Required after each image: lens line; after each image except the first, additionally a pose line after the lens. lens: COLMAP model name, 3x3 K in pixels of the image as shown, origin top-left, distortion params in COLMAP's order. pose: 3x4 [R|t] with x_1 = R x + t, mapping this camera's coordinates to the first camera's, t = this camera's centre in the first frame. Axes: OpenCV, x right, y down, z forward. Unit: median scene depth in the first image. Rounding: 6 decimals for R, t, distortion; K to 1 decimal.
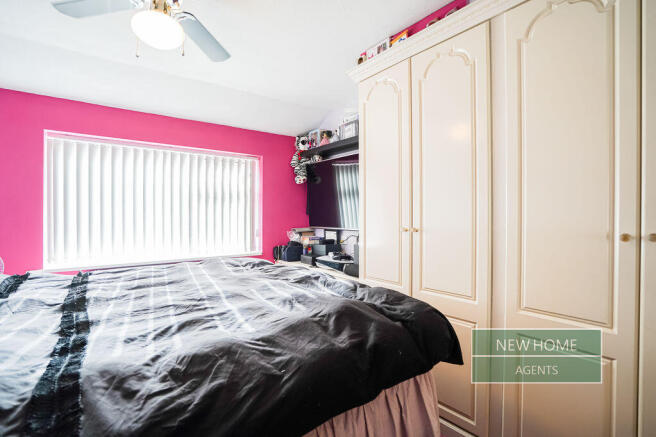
lens RADIAL K [[305.6, 0, 327.7], [0, 305.6, 219.7], [0, 0, 1]] dist [-0.005599, -0.000597]
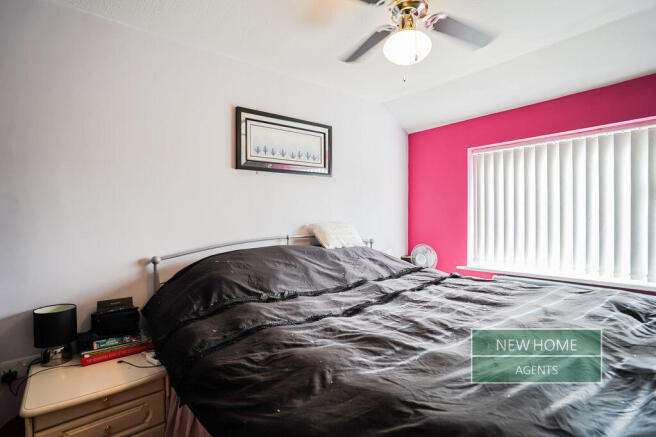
lens RADIAL K [[322.3, 0, 328.0], [0, 322.3, 219.1], [0, 0, 1]] dist [-0.018636, 0.000061]
pose [[0.023472, 0.009366, -0.999681, 0.589379], [0.013027, 0.999868, 0.009674, -0.076571], [0.999640, -0.013250, 0.023347, 0.783520]]
